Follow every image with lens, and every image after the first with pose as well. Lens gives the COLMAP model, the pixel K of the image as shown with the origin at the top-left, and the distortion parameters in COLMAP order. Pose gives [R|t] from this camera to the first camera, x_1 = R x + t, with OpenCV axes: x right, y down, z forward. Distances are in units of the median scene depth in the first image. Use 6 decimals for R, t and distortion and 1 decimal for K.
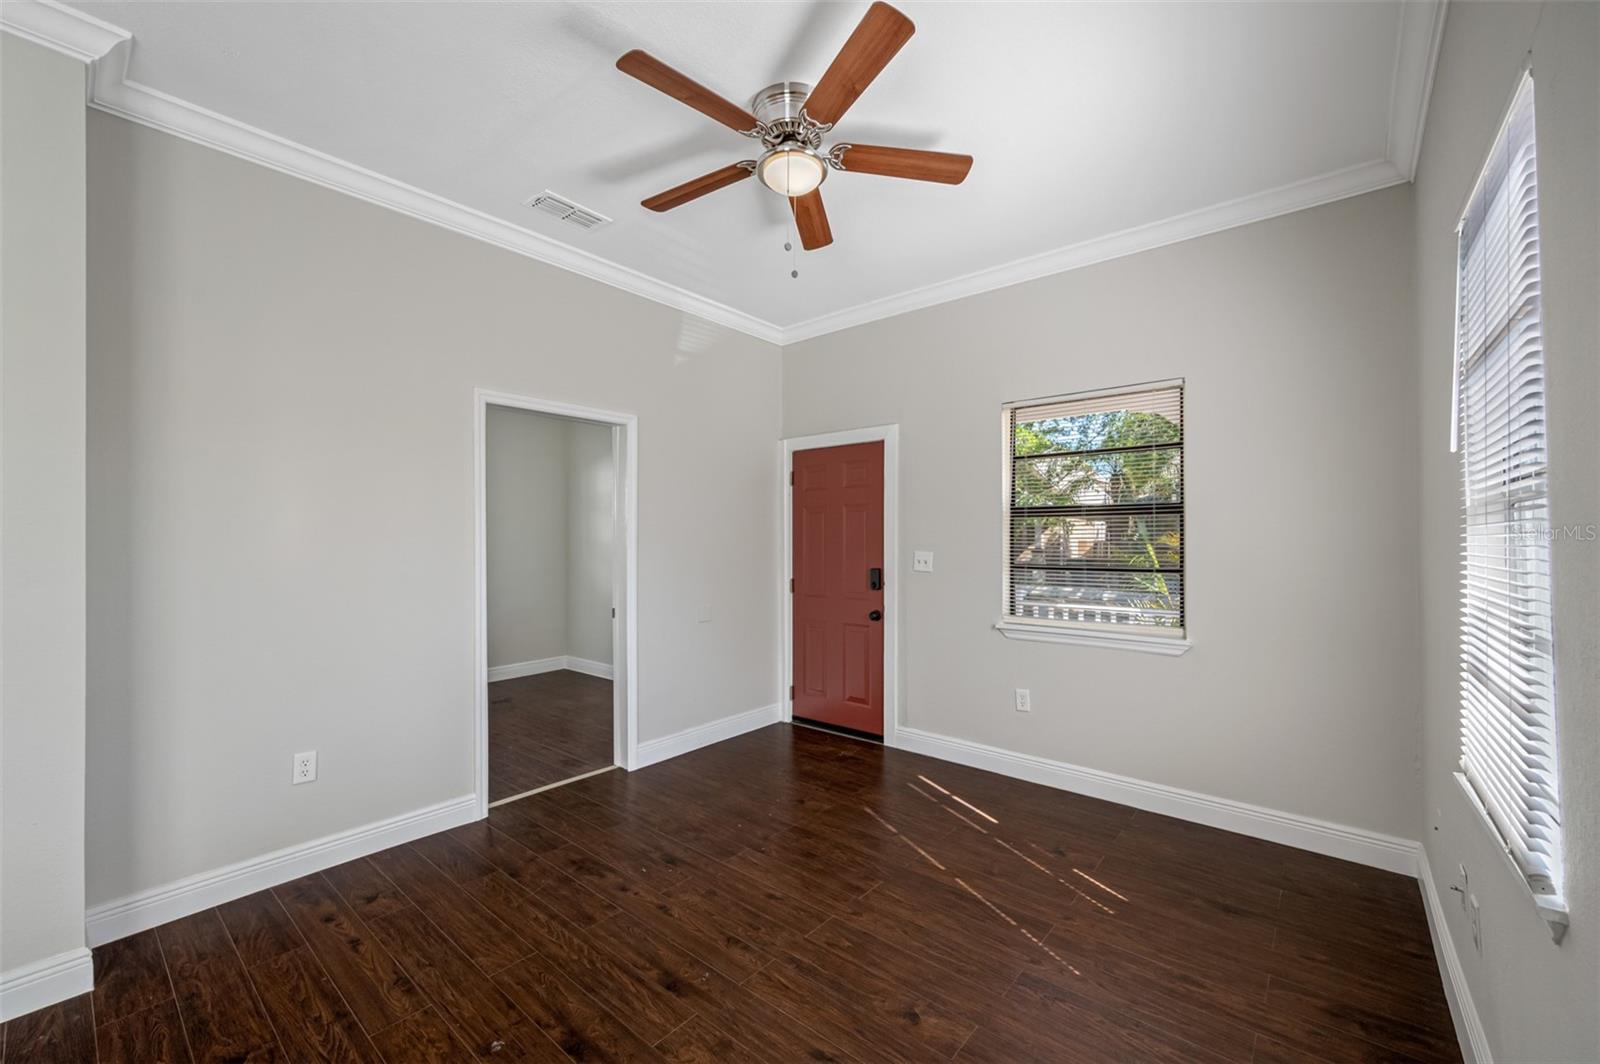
lens RADIAL K [[649.7, 0, 801.0], [0, 649.7, 536.6], [0, 0, 1]] dist [-0.009745, 0.000649]
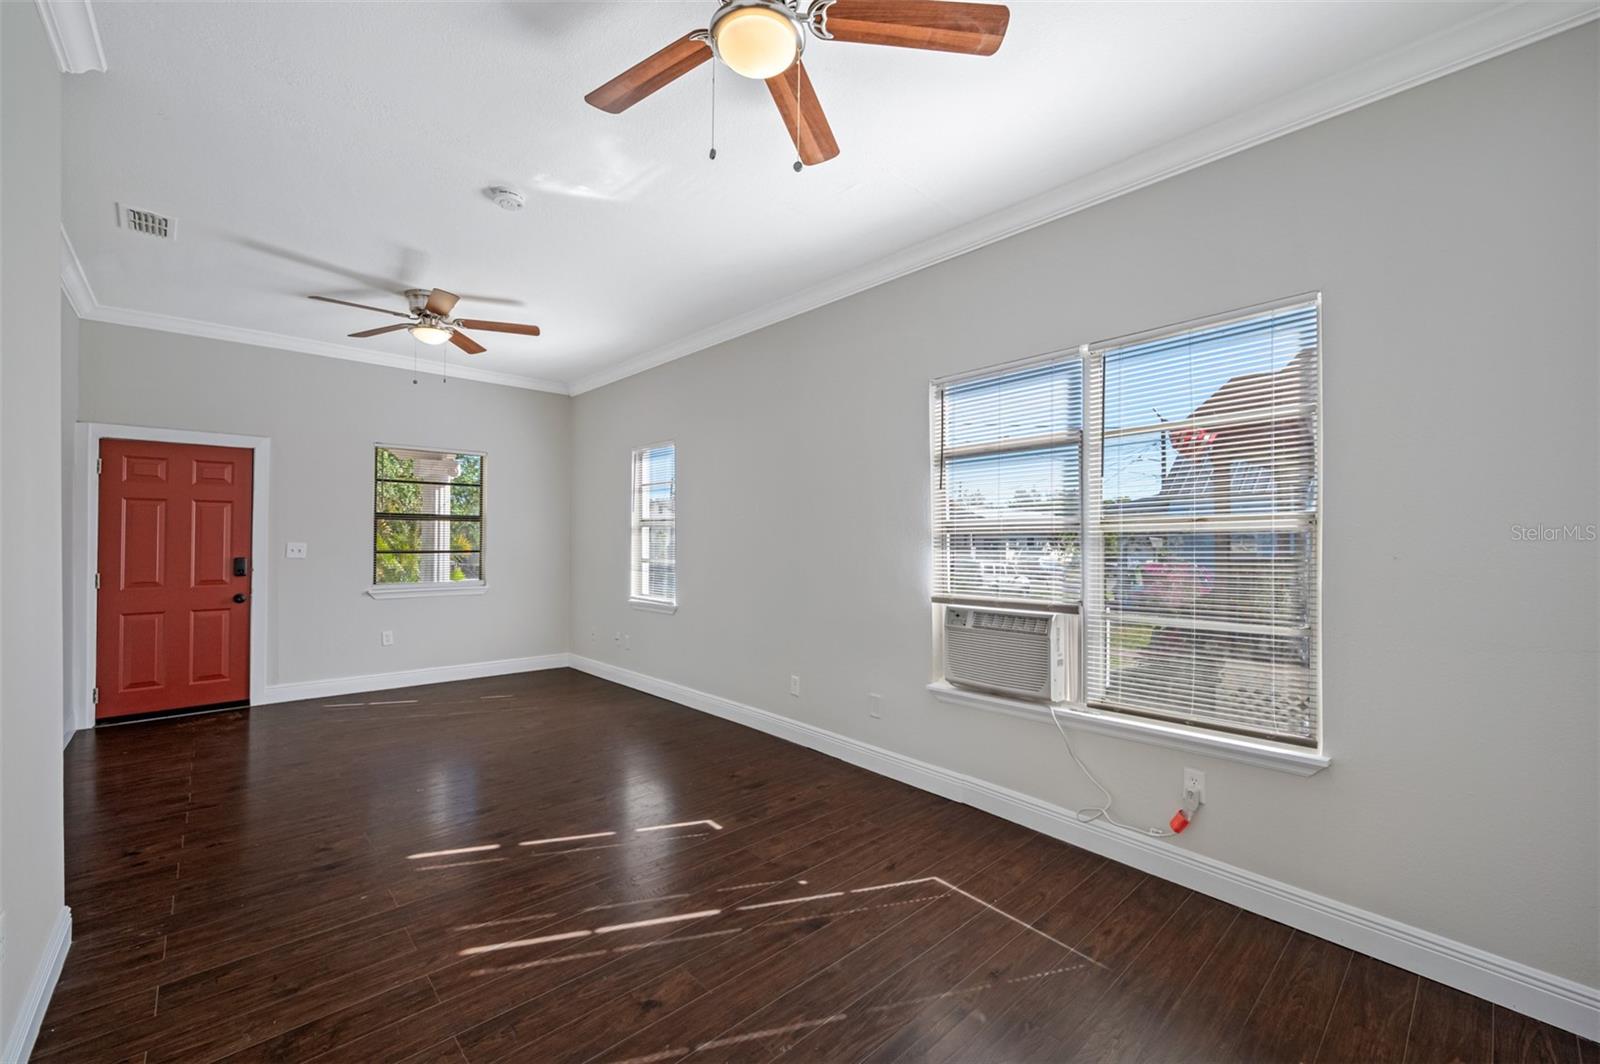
lens RADIAL K [[649.7, 0, 808.4], [0, 649.7, 536.6], [0, 0, 1]] dist [-0.009745, 0.000649]
pose [[0.134788, 0.006616, 0.990852, -0.905179], [-0.010389, 0.999932, -0.005263, 0.006478], [-0.990820, -0.009585, 0.134847, -0.166132]]
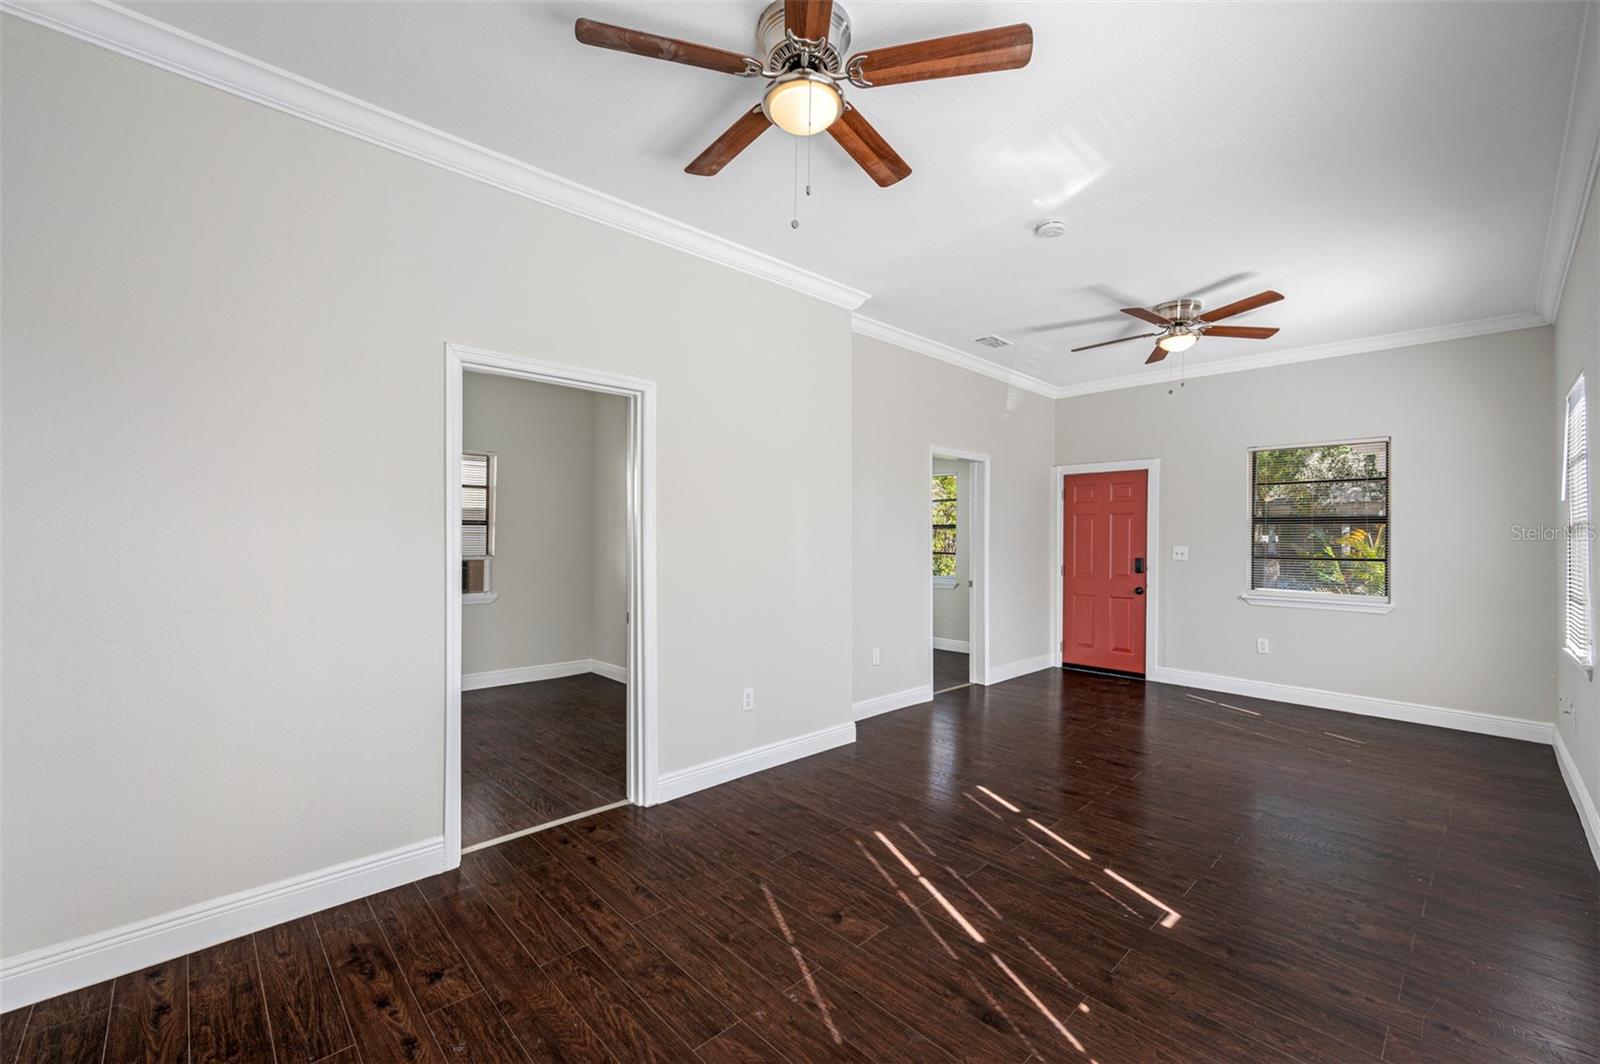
lens RADIAL K [[649.7, 0, 798.3], [0, 649.7, 532.2], [0, 0, 1]] dist [-0.009745, 0.000649]
pose [[0.991404, 0.012364, -0.130251, -0.456425], [-0.012863, 0.999913, -0.002990, 0.005531], [0.130203, 0.004640, 0.991477, -0.535680]]
